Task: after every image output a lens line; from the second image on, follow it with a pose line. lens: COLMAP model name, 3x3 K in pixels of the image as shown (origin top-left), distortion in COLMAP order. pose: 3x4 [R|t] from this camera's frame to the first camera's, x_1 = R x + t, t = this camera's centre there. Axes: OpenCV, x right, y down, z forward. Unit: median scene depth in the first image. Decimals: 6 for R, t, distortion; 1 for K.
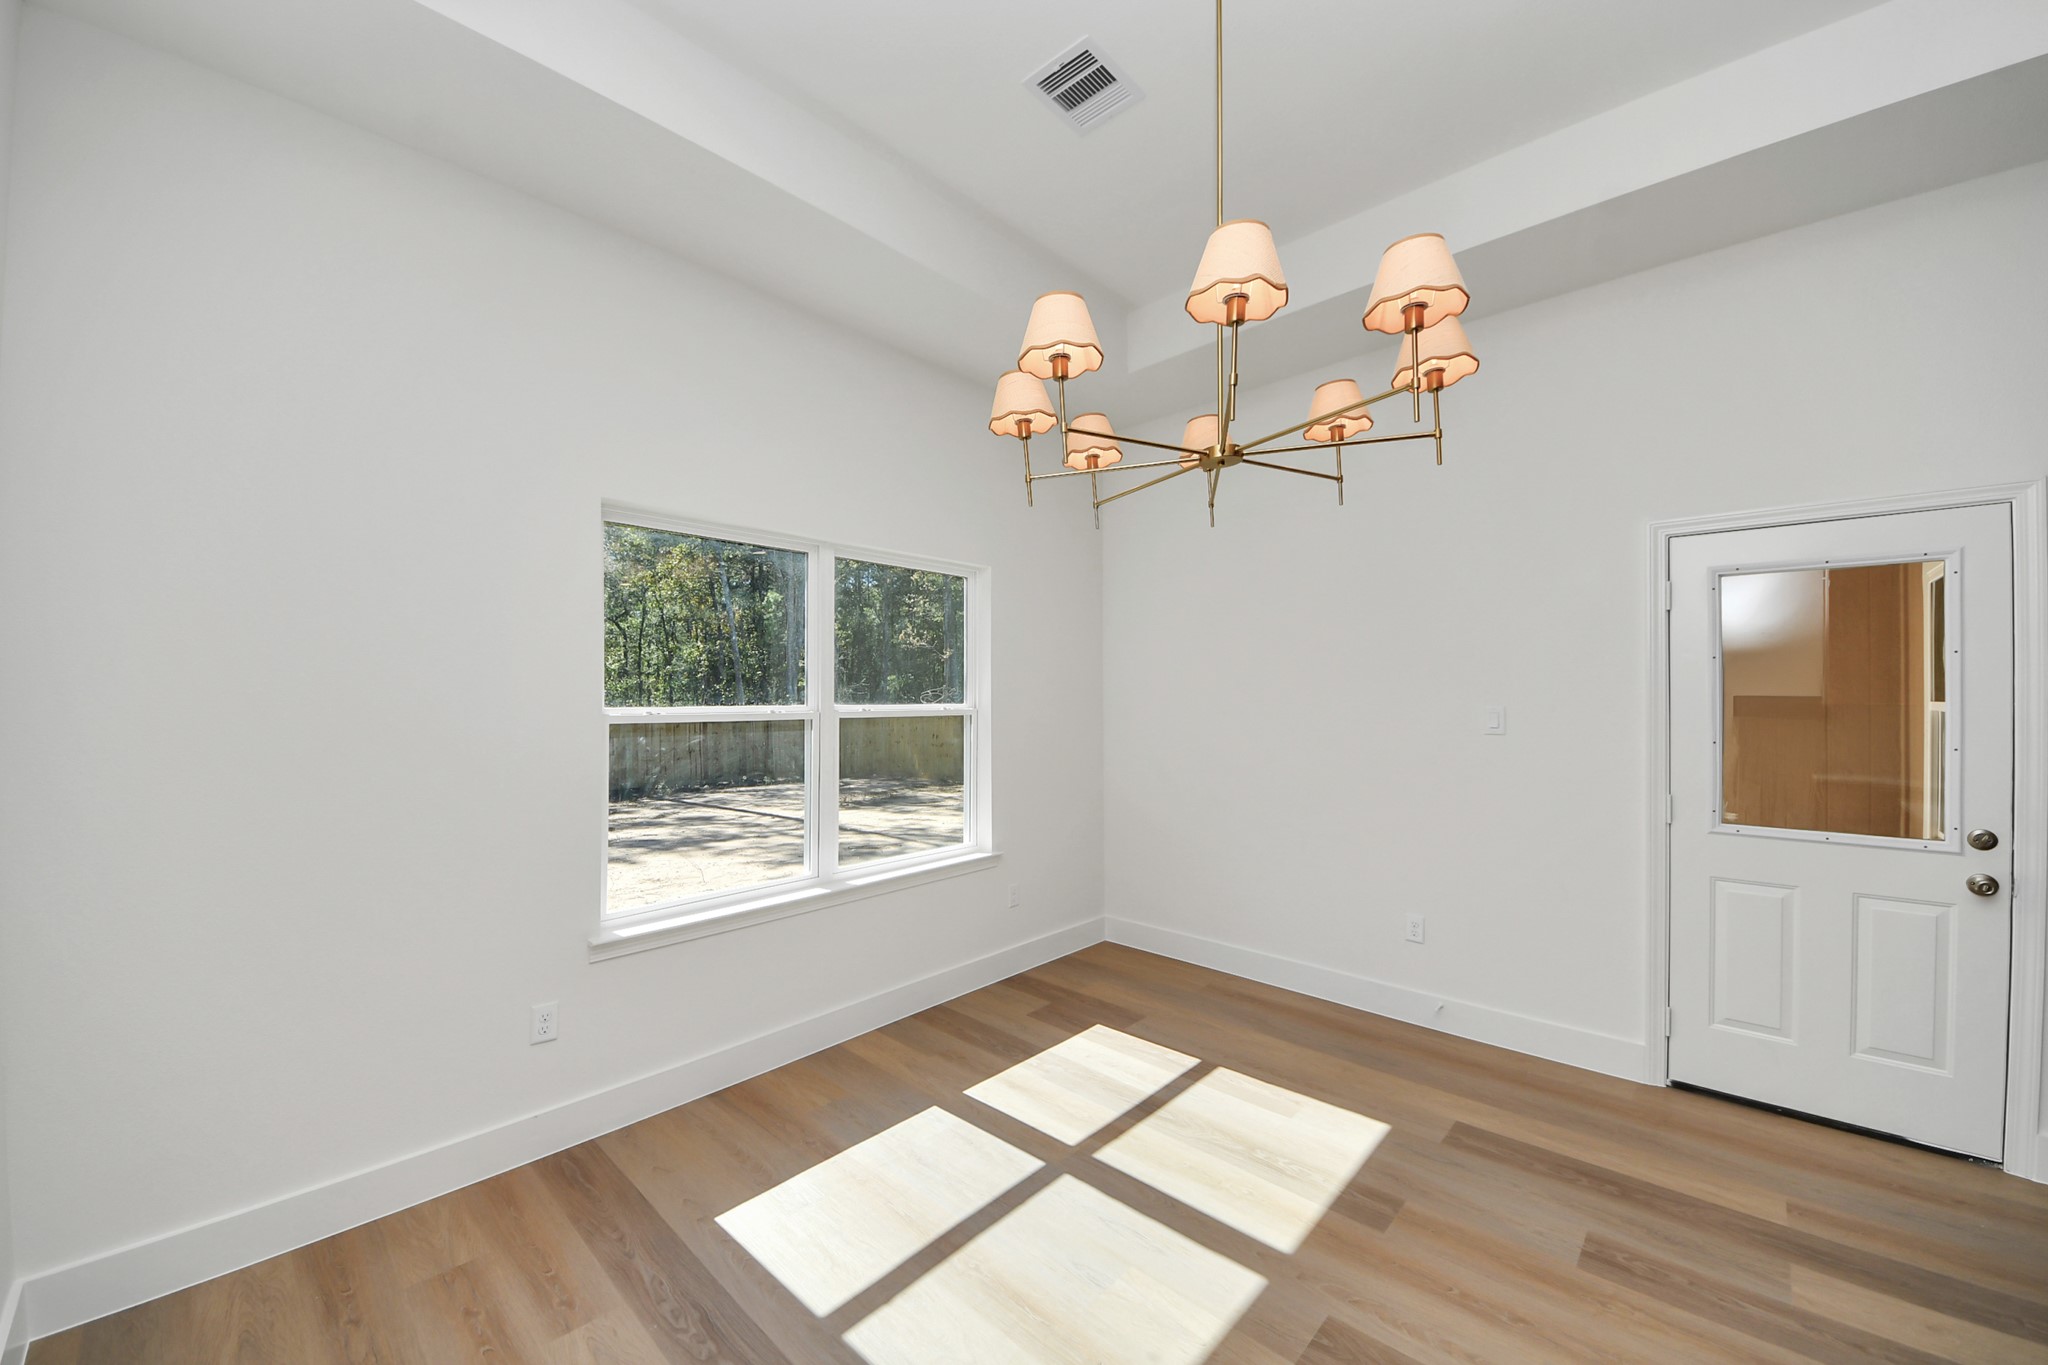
lens RADIAL K [[725.4, 0, 1060.1], [0, 725.4, 694.2], [0, 0, 1]] dist [-0.000424, -0.005808]
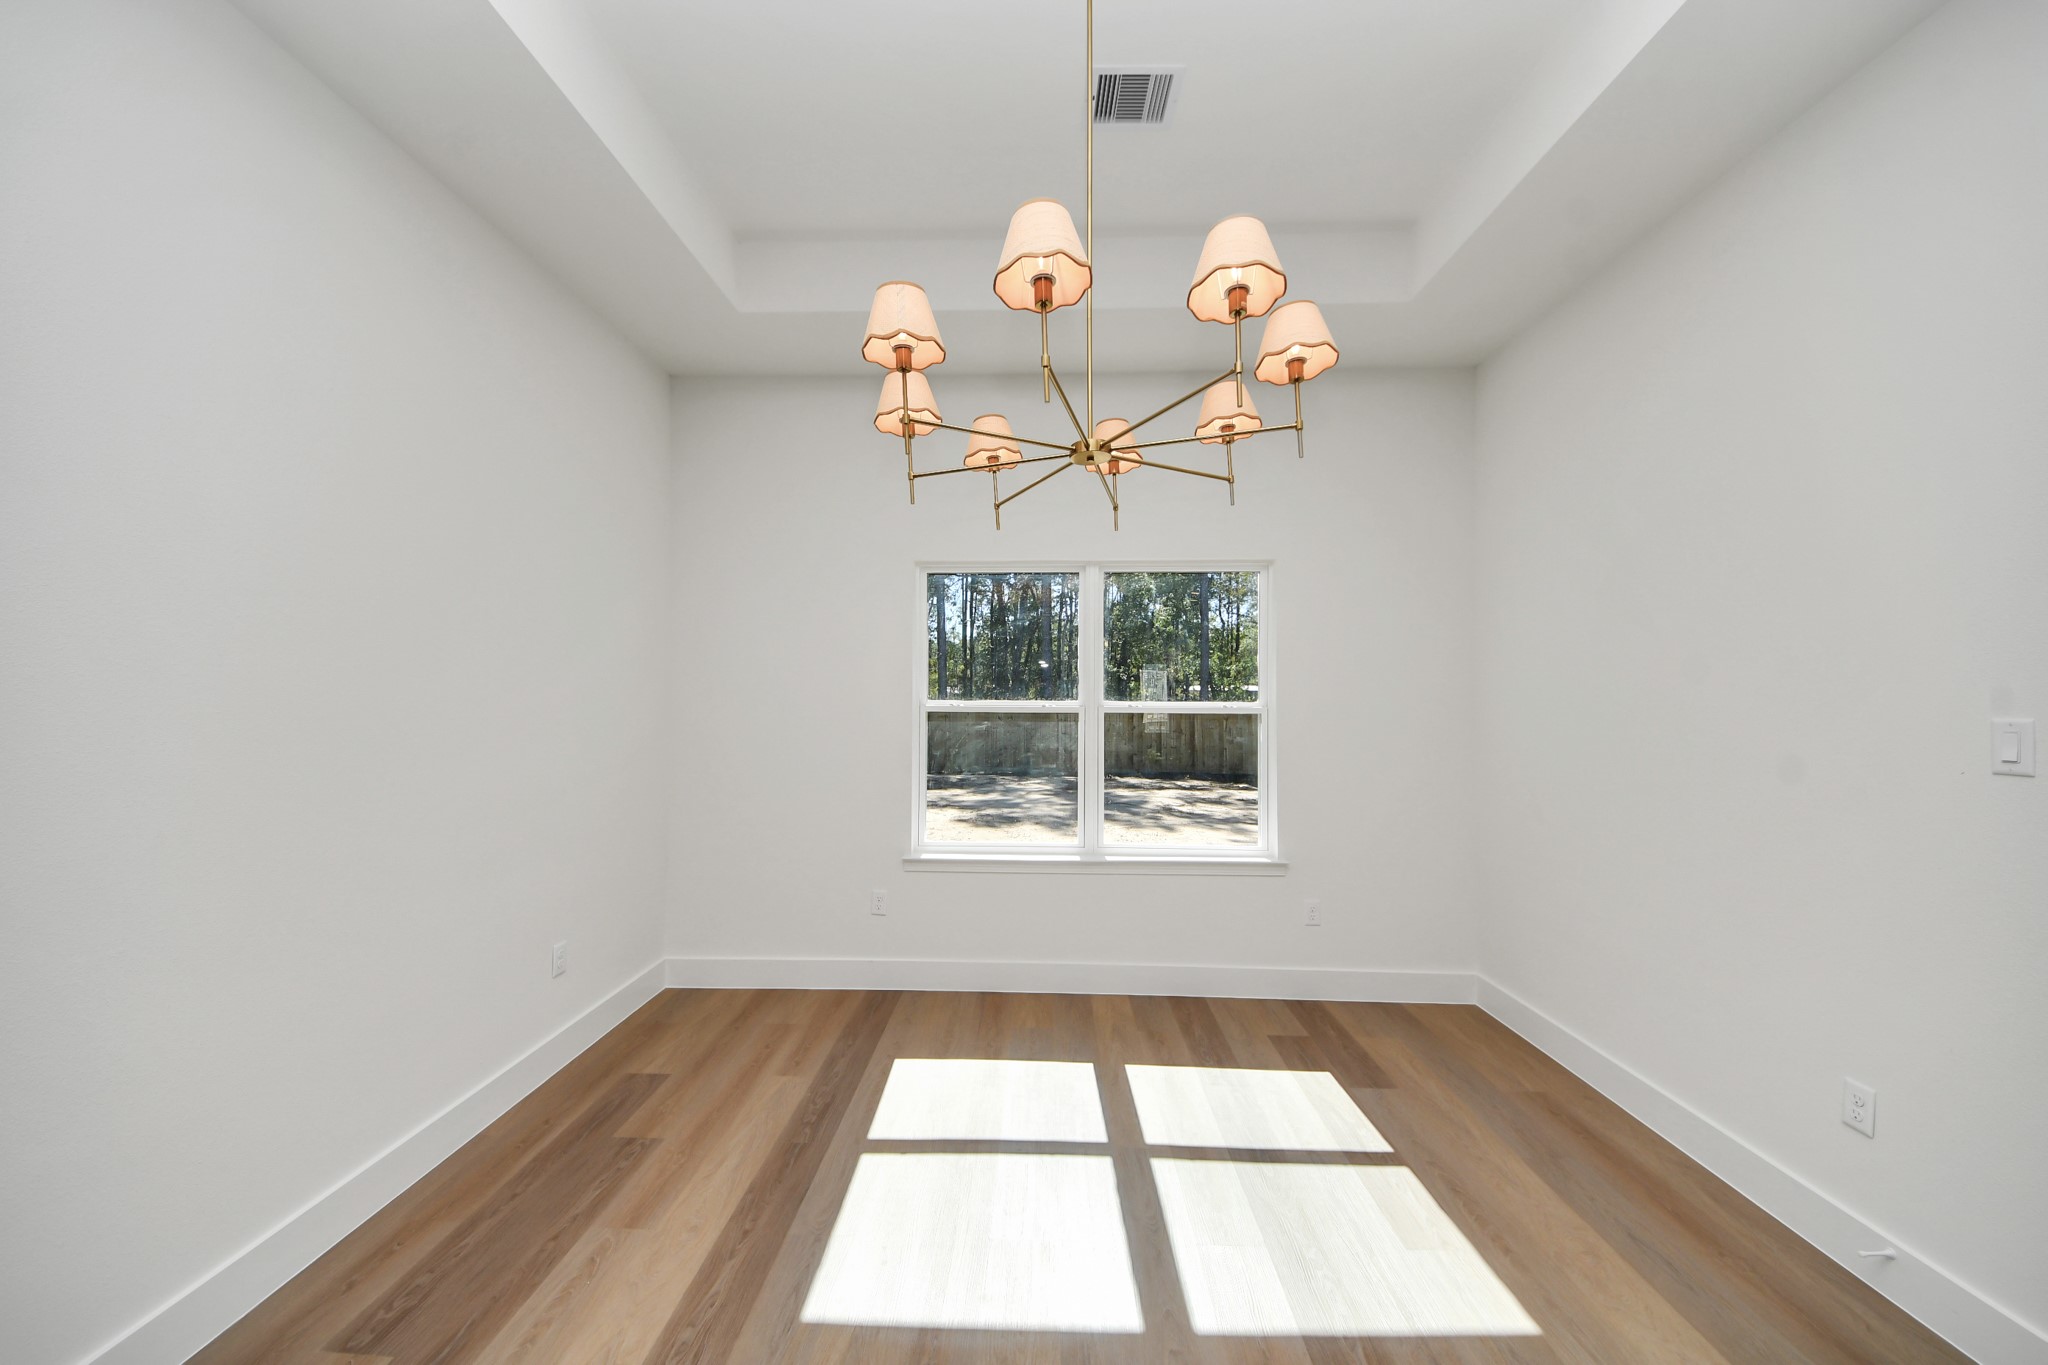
lens RADIAL K [[725.4, 0, 1037.3], [0, 725.4, 701.5], [0, 0, 1]] dist [-0.000424, -0.005808]
pose [[0.661231, 0.000833, -0.750182, 0.516485], [-0.005088, 0.999981, -0.003374, 0.021592], [0.750165, 0.006048, 0.661223, 0.182801]]
